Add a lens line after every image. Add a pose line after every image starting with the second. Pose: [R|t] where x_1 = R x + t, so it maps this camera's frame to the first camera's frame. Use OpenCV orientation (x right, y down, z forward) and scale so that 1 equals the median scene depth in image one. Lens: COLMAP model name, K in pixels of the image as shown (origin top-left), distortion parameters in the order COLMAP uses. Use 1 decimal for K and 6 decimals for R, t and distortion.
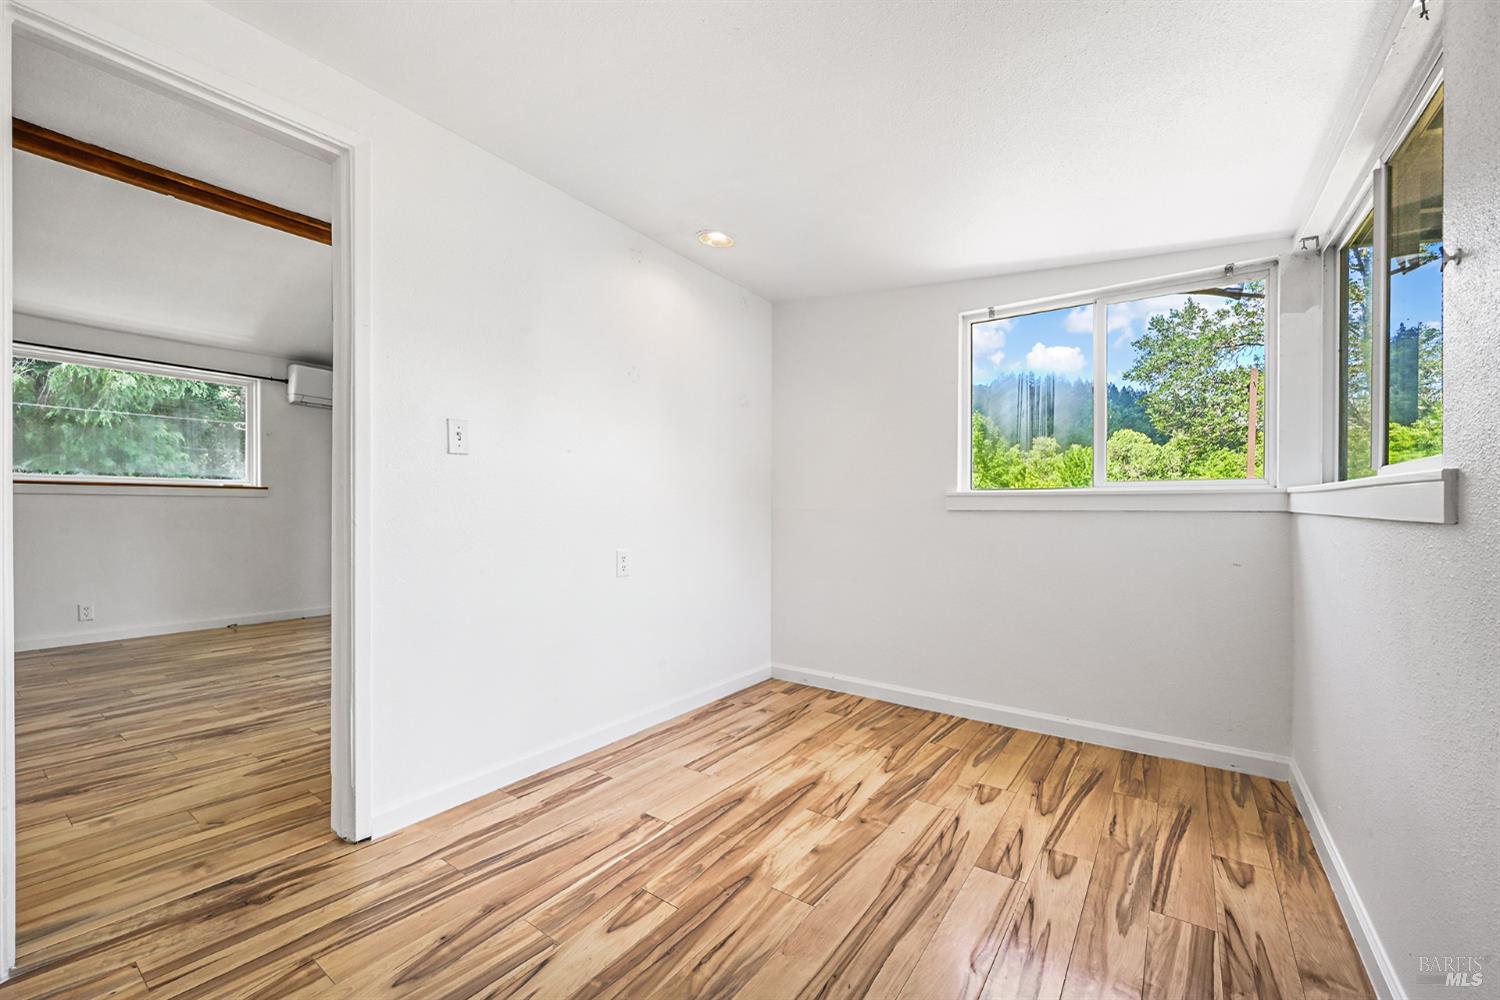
lens RADIAL K [[596.9, 0, 750.5], [0, 596.9, 511.3], [0, 0, 1]] dist [-0.000944, 0.000275]
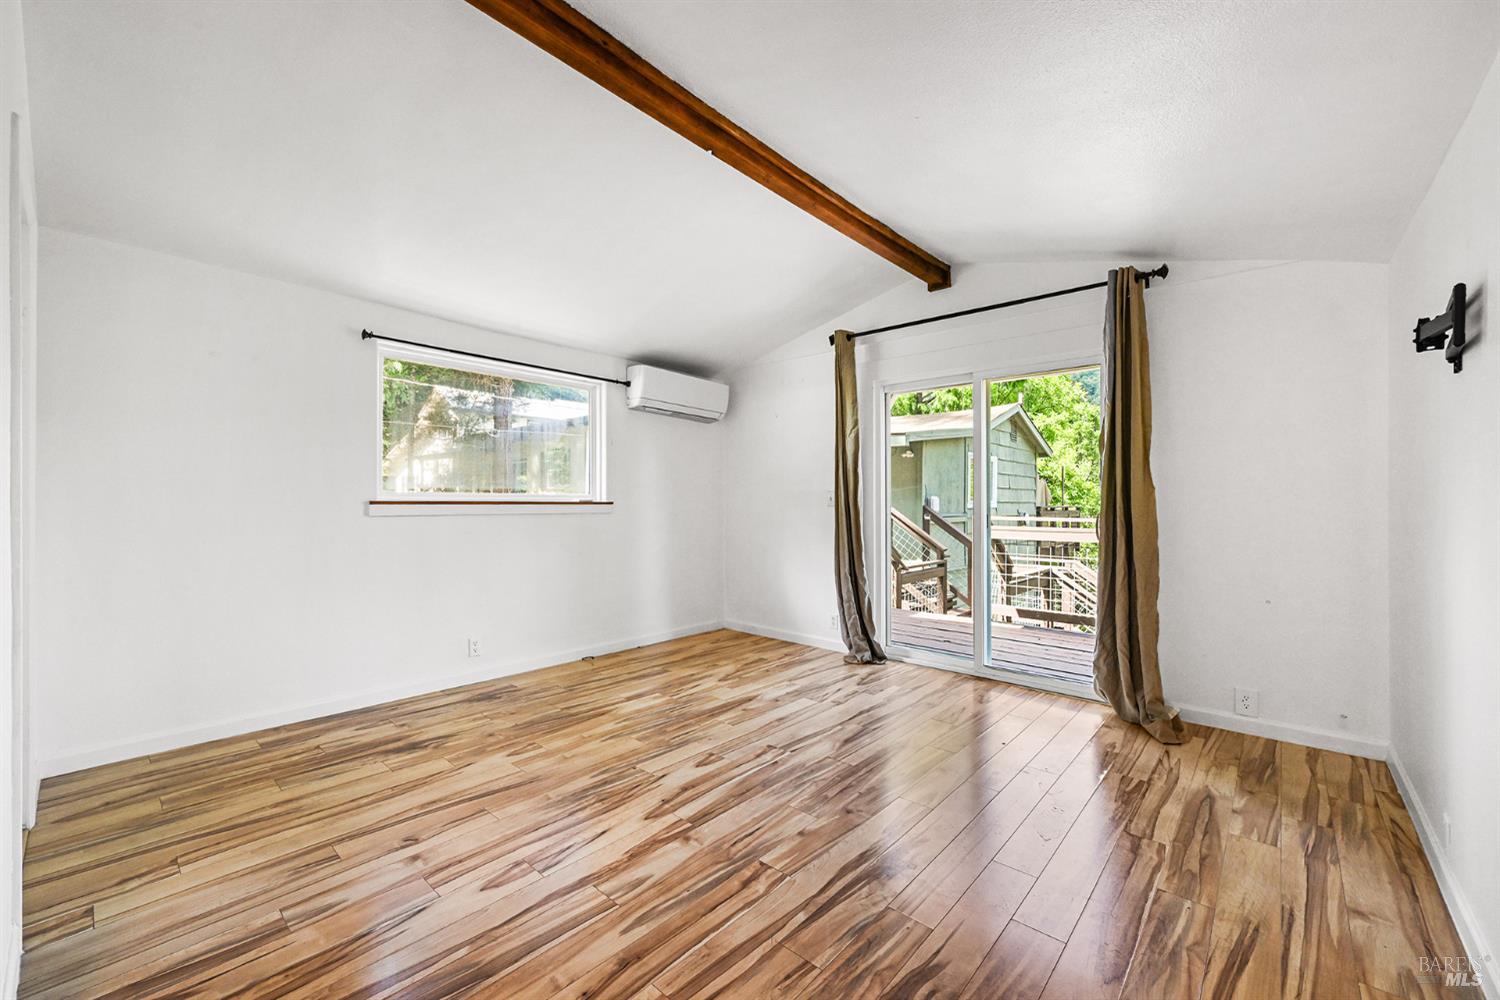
lens RADIAL K [[596.9, 0, 740.0], [0, 596.9, 500.3], [0, 0, 1]] dist [-0.000944, 0.000275]
pose [[0.992452, -0.004191, -0.122560, -0.800399], [0.003134, 0.999956, -0.008810, -0.054295], [0.122591, 0.008360, 0.992422, 0.207834]]
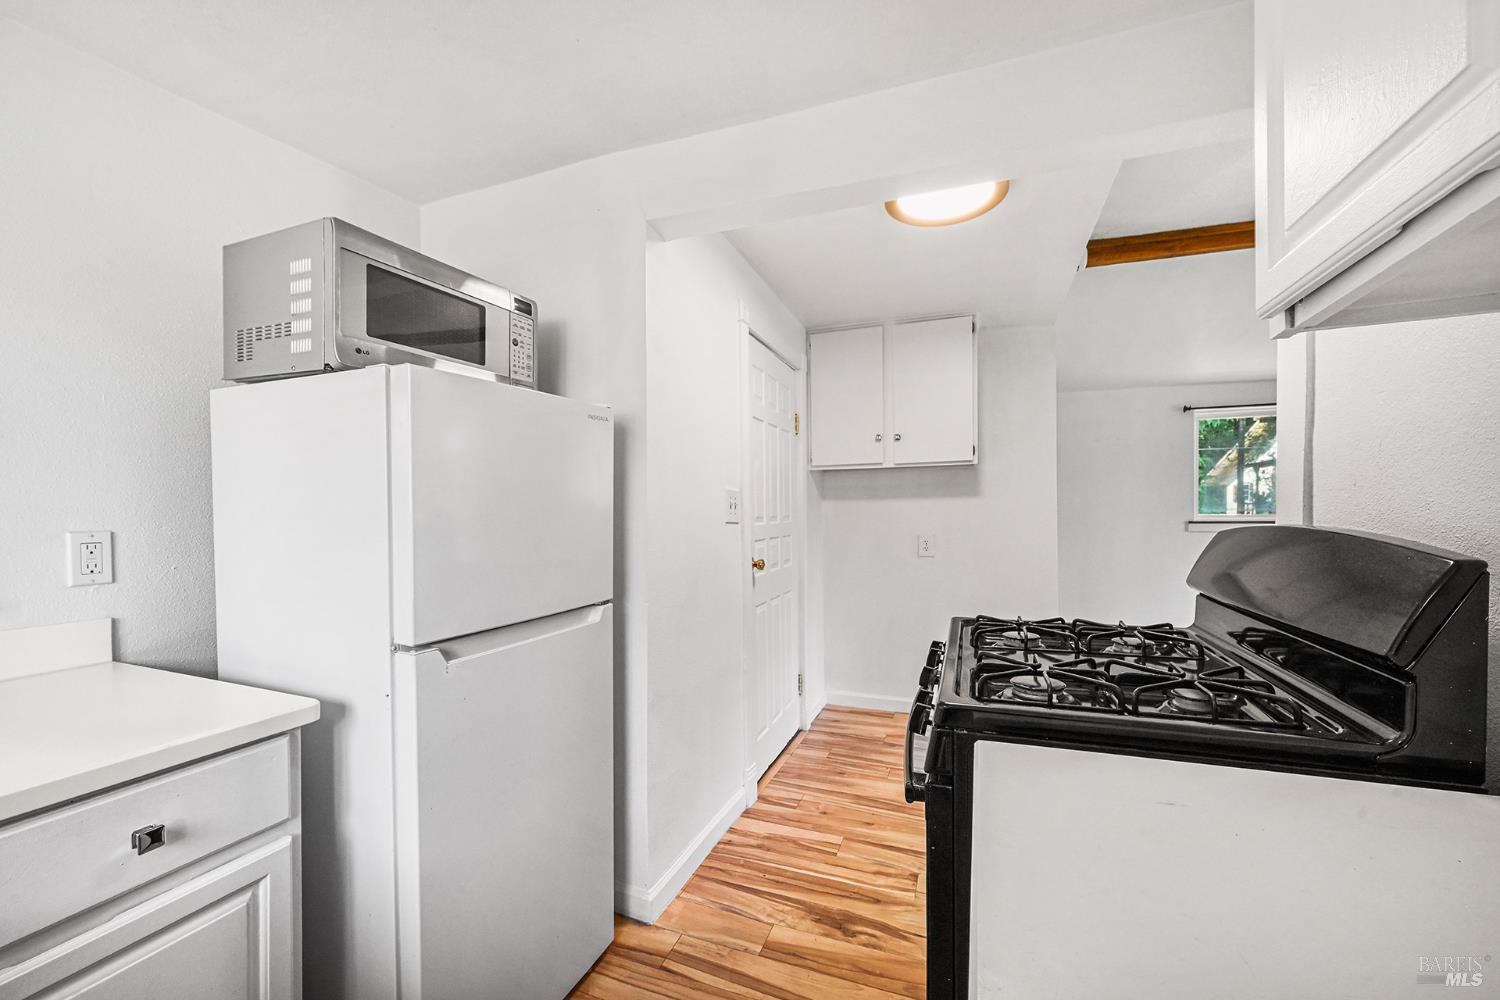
lens RADIAL K [[596.9, 0, 754.8], [0, 596.9, 513.8], [0, 0, 1]] dist [-0.000944, 0.000275]
pose [[0.249758, -0.000730, -0.968308, -0.369188], [-0.002483, 0.999996, -0.001395, -0.078425], [0.968305, 0.002753, 0.249755, -0.294146]]
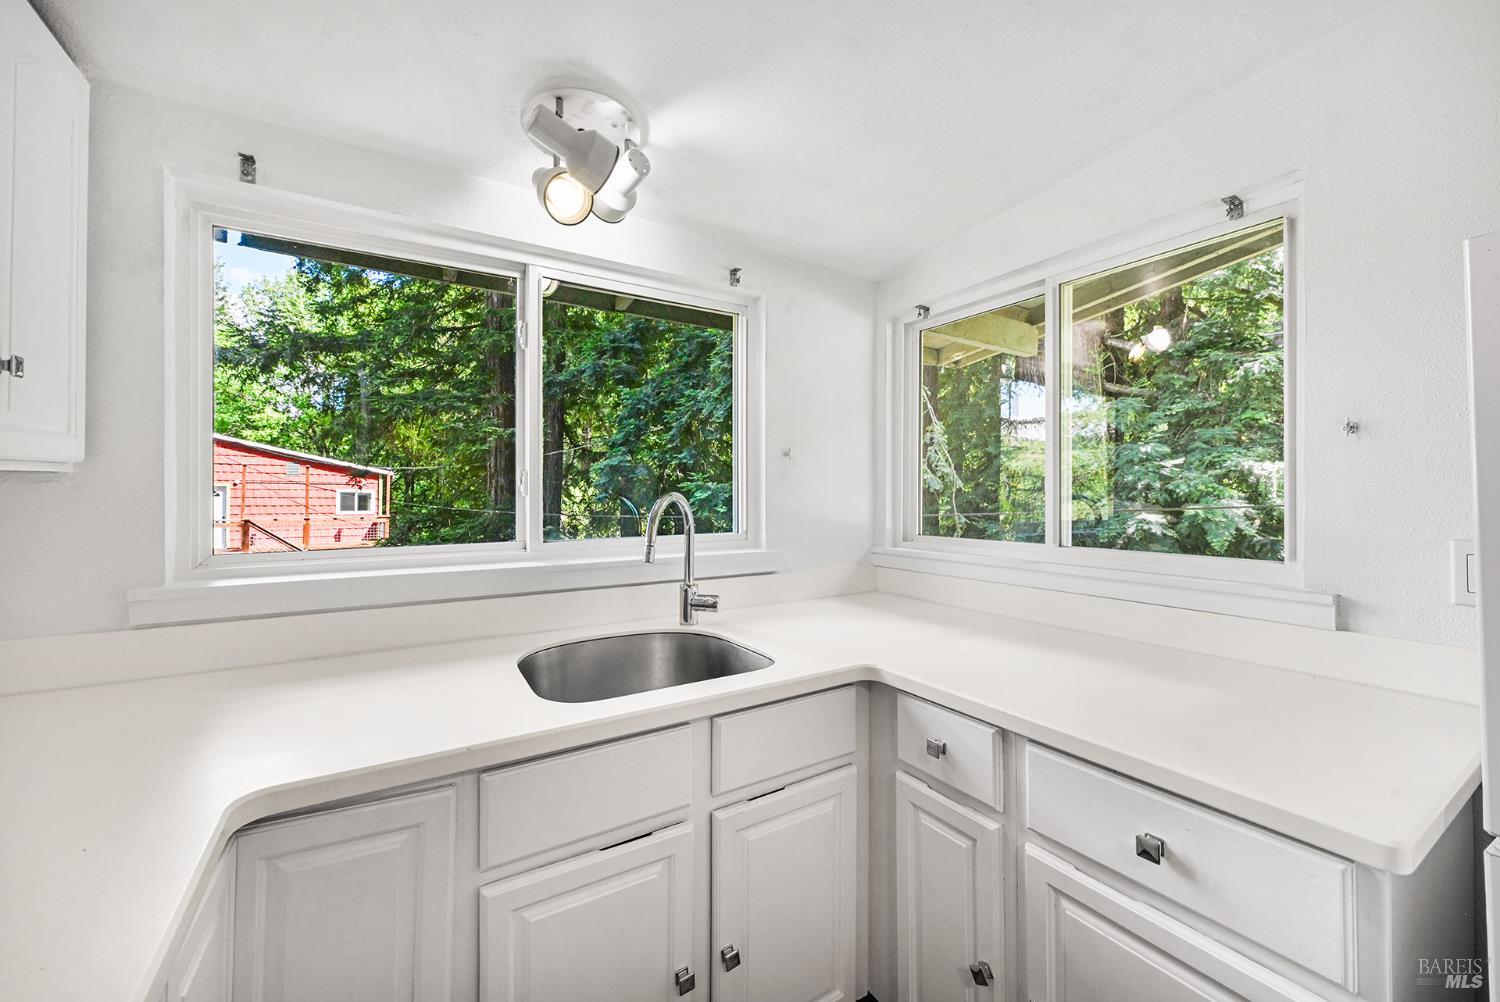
lens RADIAL K [[596.9, 0, 750.1], [0, 596.9, 488.3], [0, 0, 1]] dist [-0.000944, 0.000275]
pose [[-0.924170, -0.003348, 0.381966, -0.631326], [-0.003255, 0.999994, 0.000889, -0.093154], [-0.381967, -0.000422, -0.924176, -0.174239]]
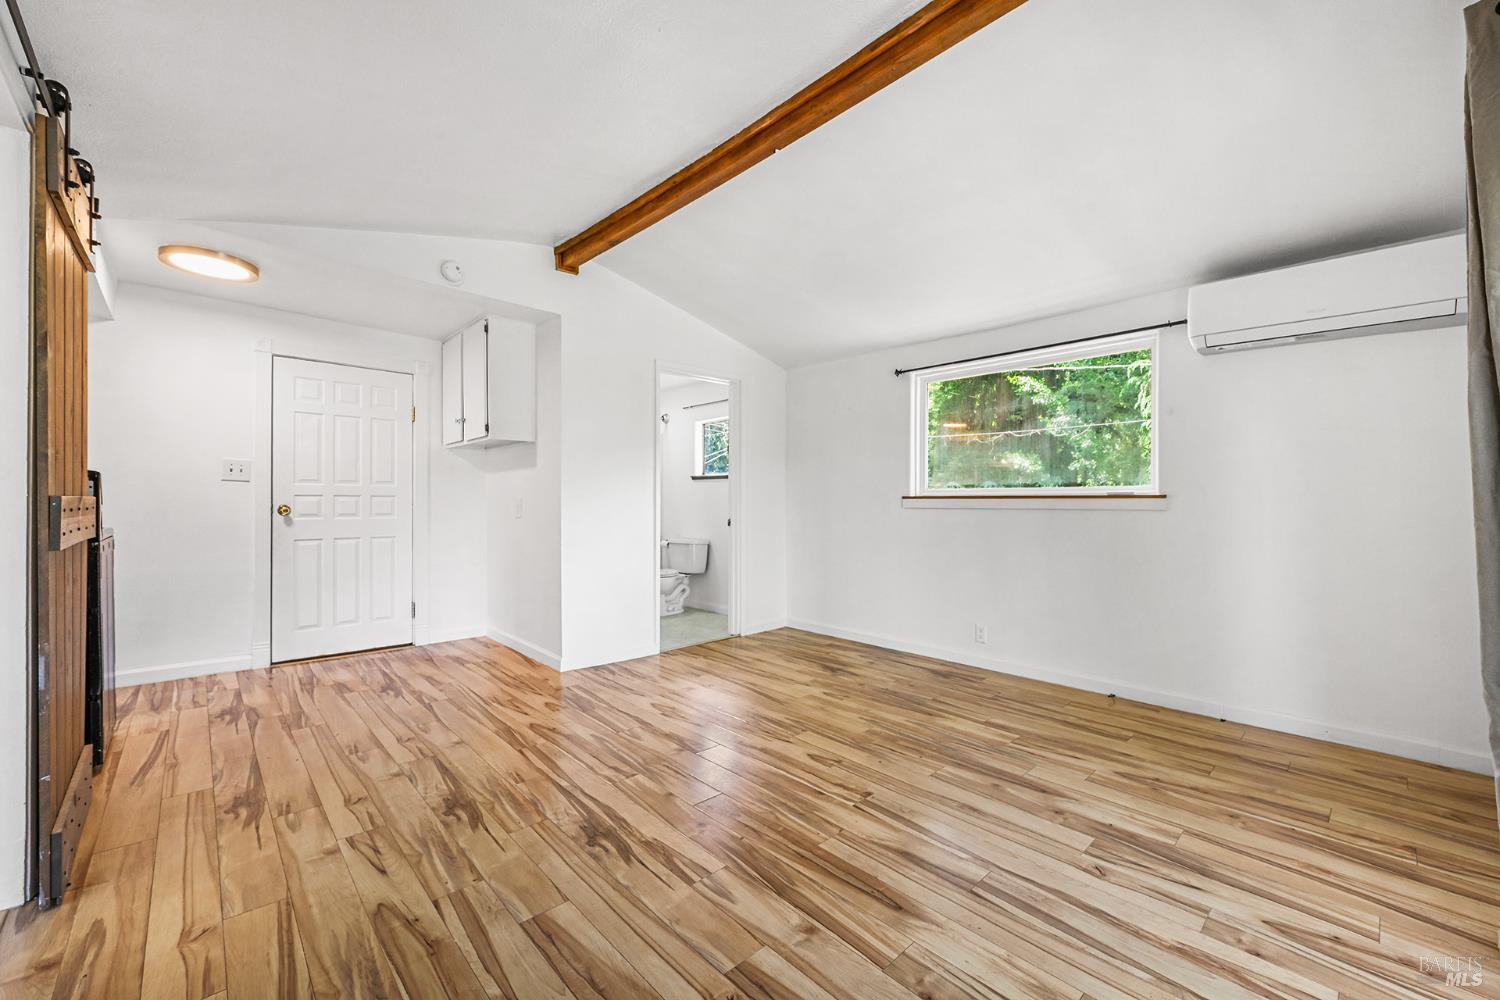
lens RADIAL K [[596.9, 0, 756.1], [0, 596.9, 503.9], [0, 0, 1]] dist [-0.000944, 0.000275]
pose [[-0.195080, -0.009891, -0.980737, -0.150584], [-0.013950, 0.999876, -0.007309, -0.031855], [0.980688, 0.012255, -0.195194, 1.092915]]
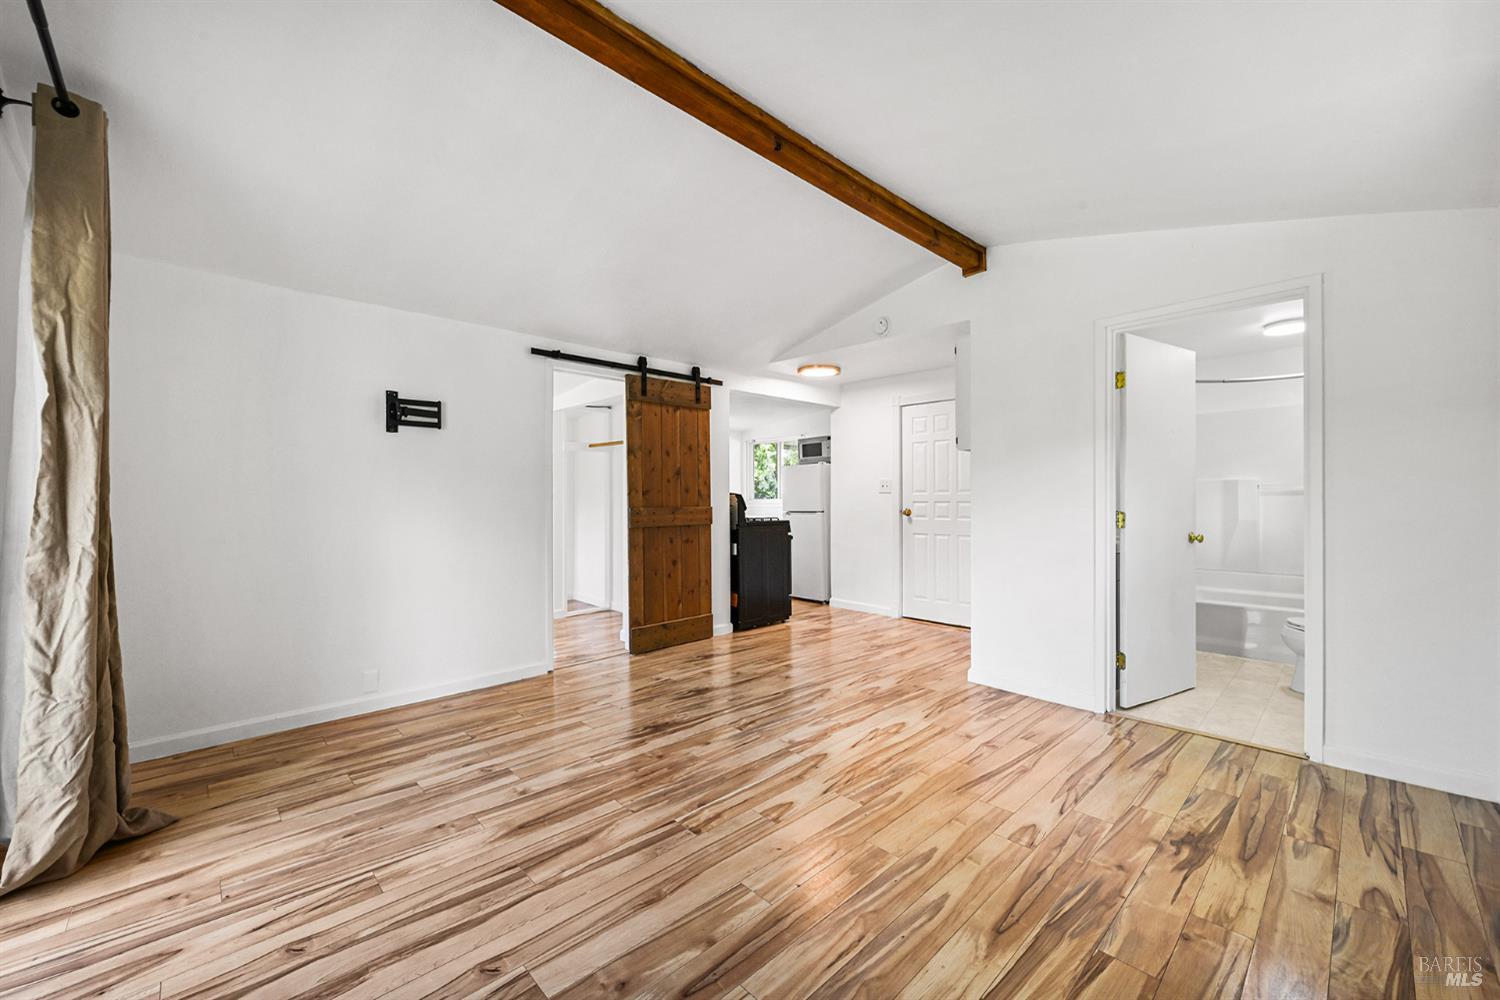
lens RADIAL K [[596.9, 0, 751.5], [0, 596.9, 503.9], [0, 0, 1]] dist [-0.000944, 0.000275]
pose [[-0.981056, -0.009089, 0.193510, -1.047341], [-0.005145, 0.999769, 0.020873, -0.071290], [-0.193655, 0.019482, -0.980876, 1.711066]]
